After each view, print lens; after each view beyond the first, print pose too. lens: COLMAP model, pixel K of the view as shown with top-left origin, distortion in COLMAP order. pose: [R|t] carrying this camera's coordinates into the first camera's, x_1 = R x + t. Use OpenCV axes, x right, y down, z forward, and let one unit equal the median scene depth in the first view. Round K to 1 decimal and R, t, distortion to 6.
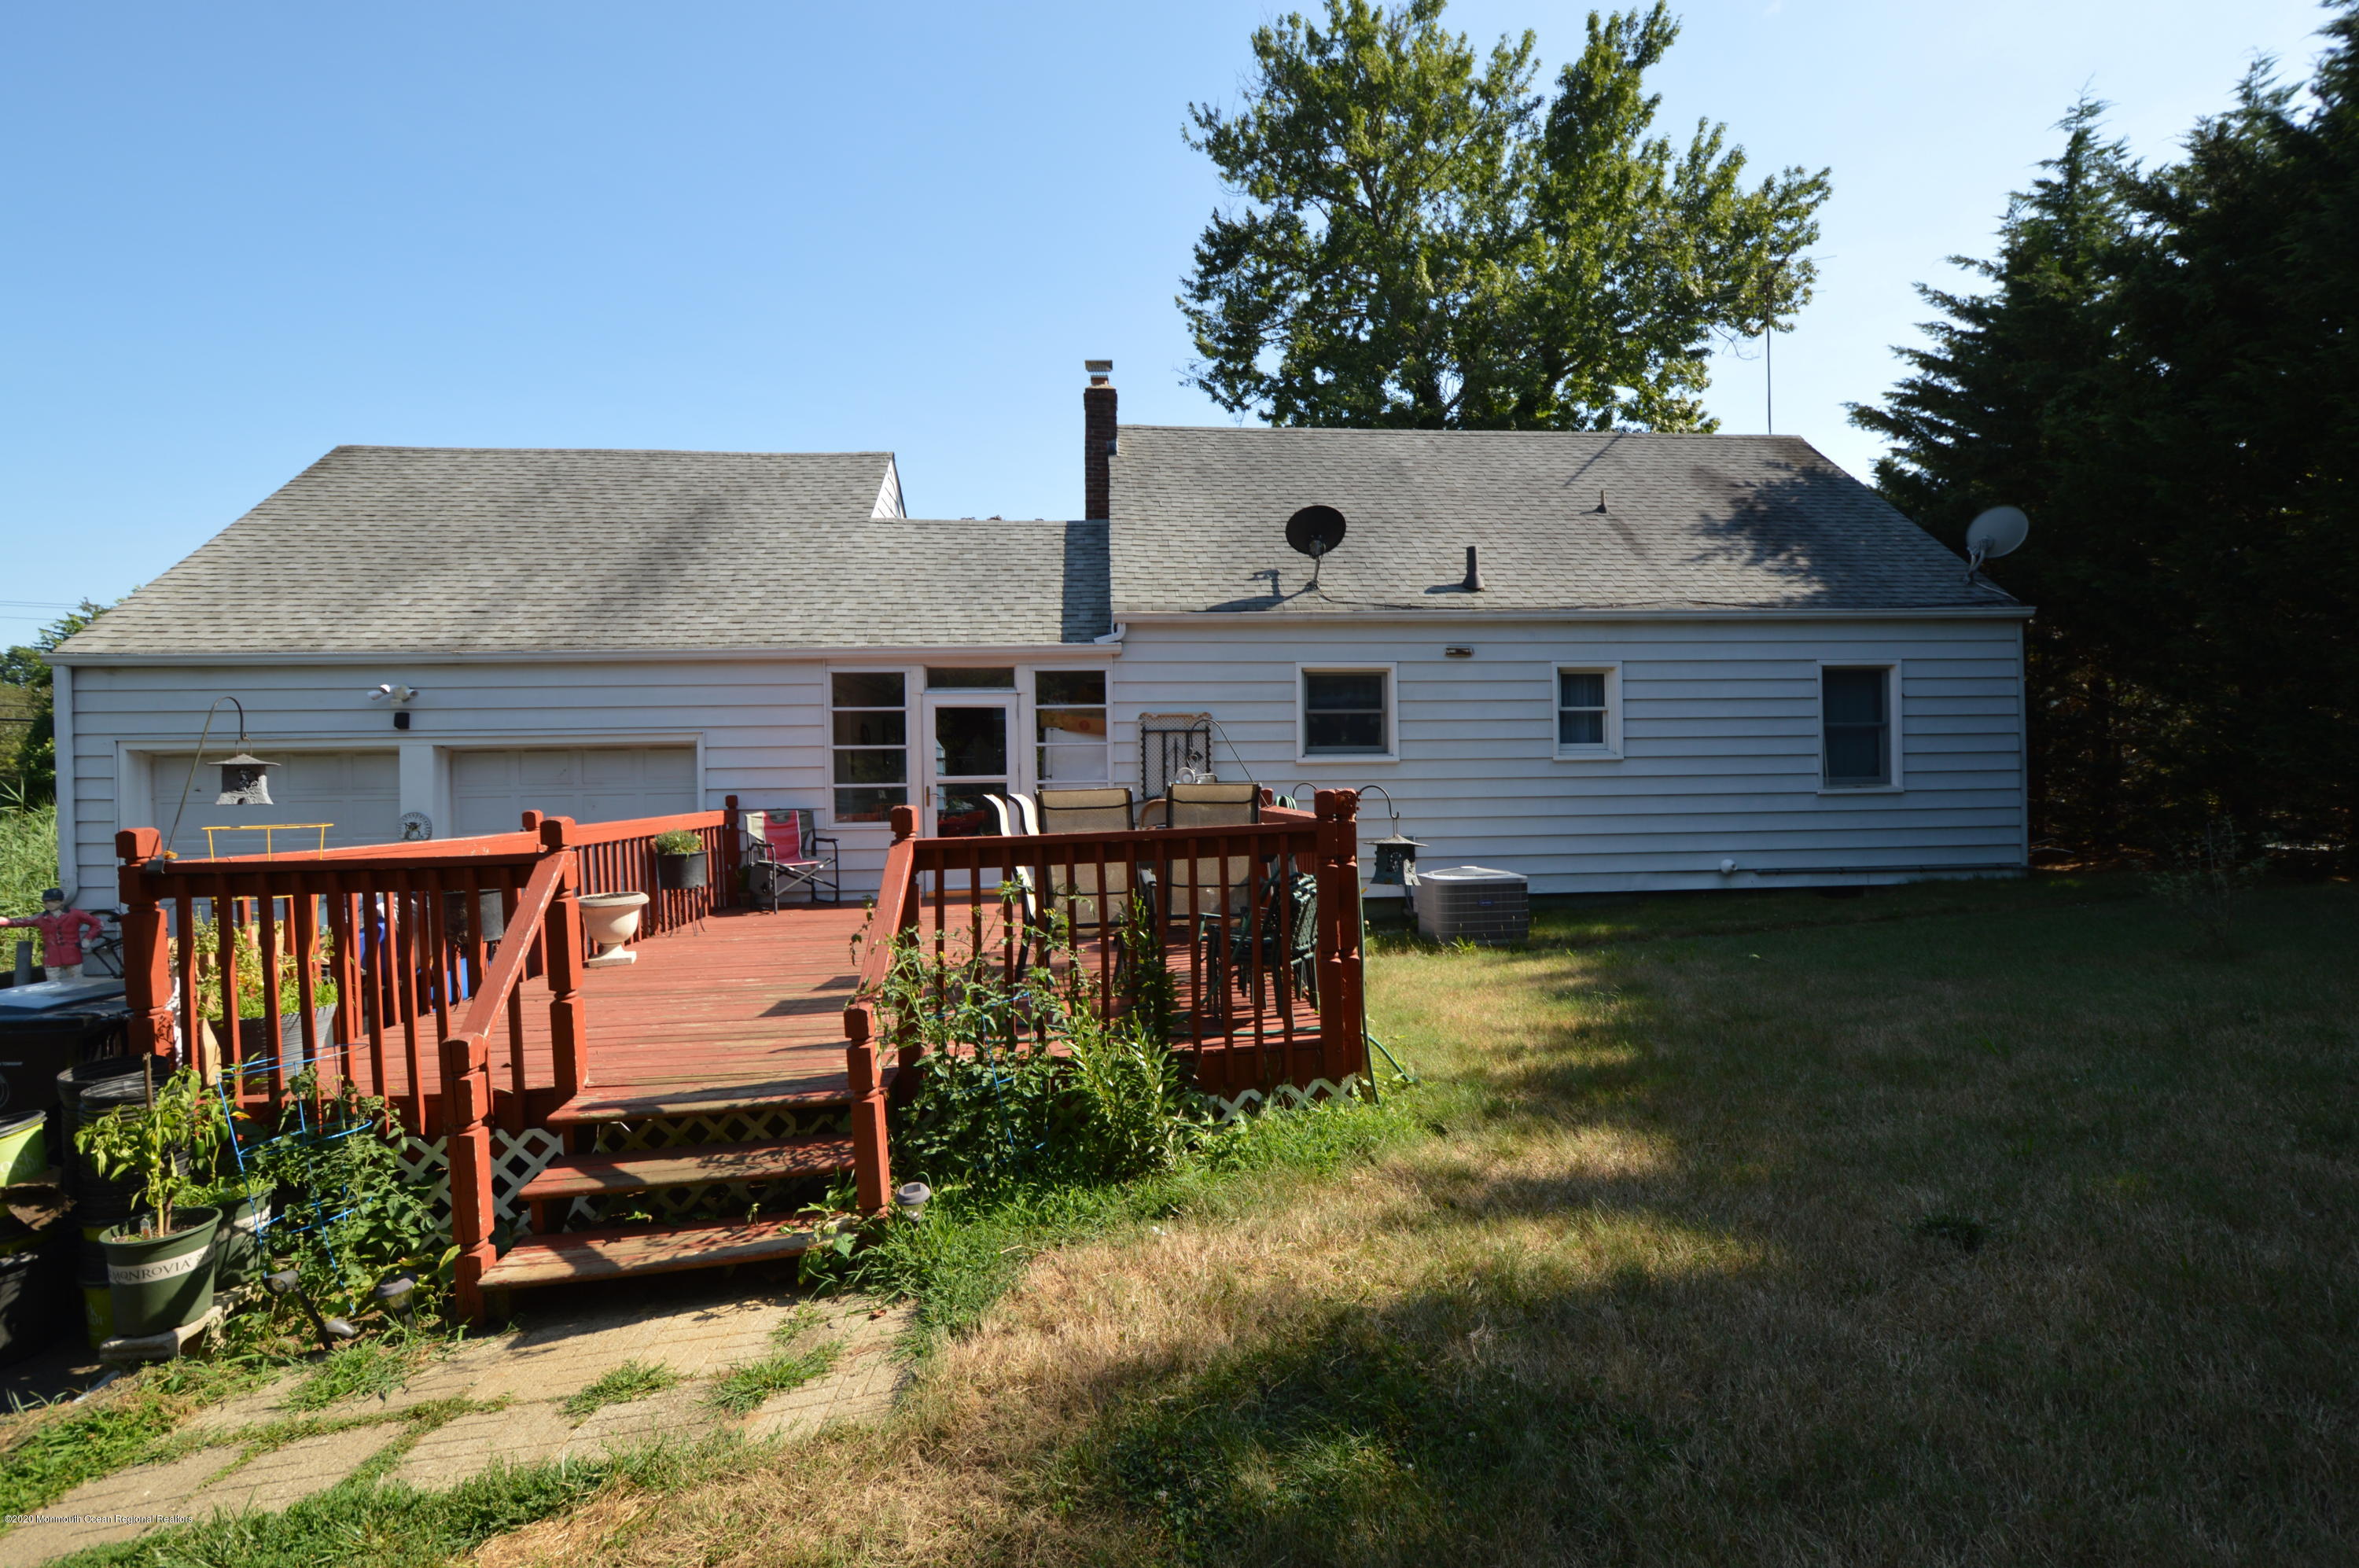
lens RADIAL K [[1060.1, 0, 1195.8], [0, 1060.1, 791.4], [0, 0, 1]] dist [0.011263, -0.008605]
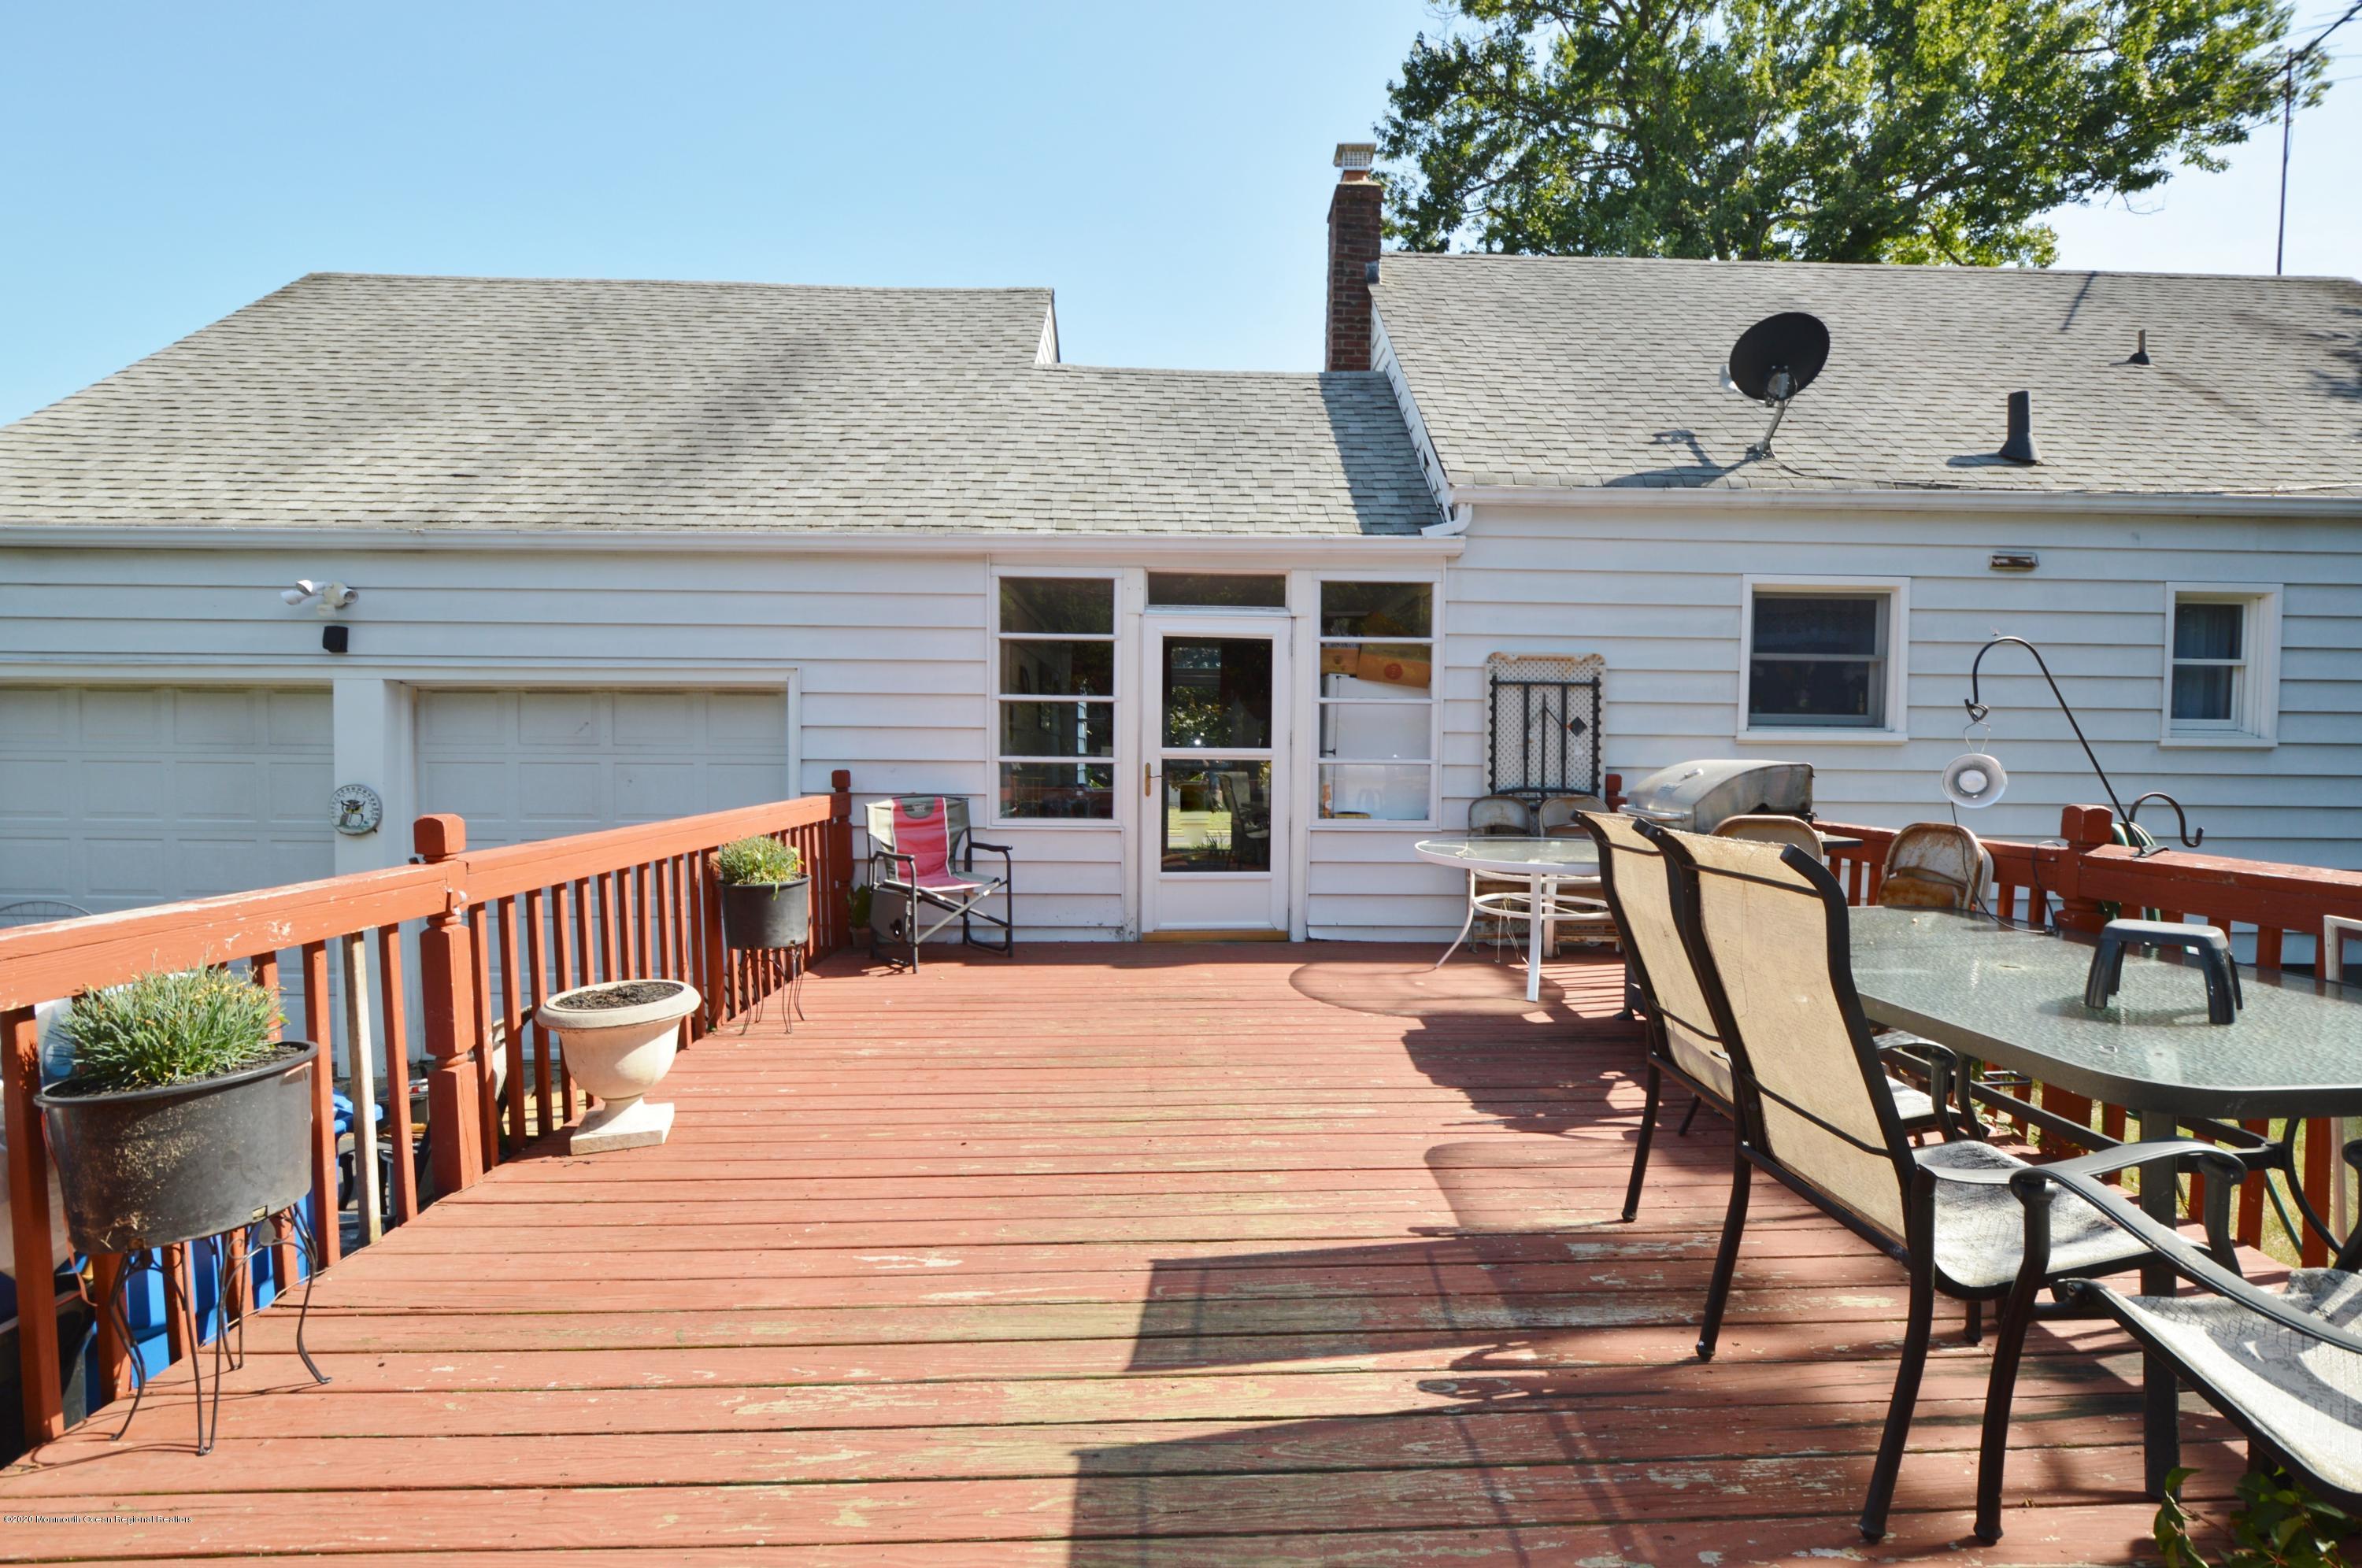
lens RADIAL K [[1061.3, 0, 1197.3], [0, 1061.3, 791.4], [0, 0, 1]] dist [0.011263, -0.008605]
pose [[0.997993, 0.027744, -0.056925, -0.178962], [-0.025737, 0.999031, 0.035692, -0.010719], [0.057860, -0.034155, 0.997740, 0.361519]]
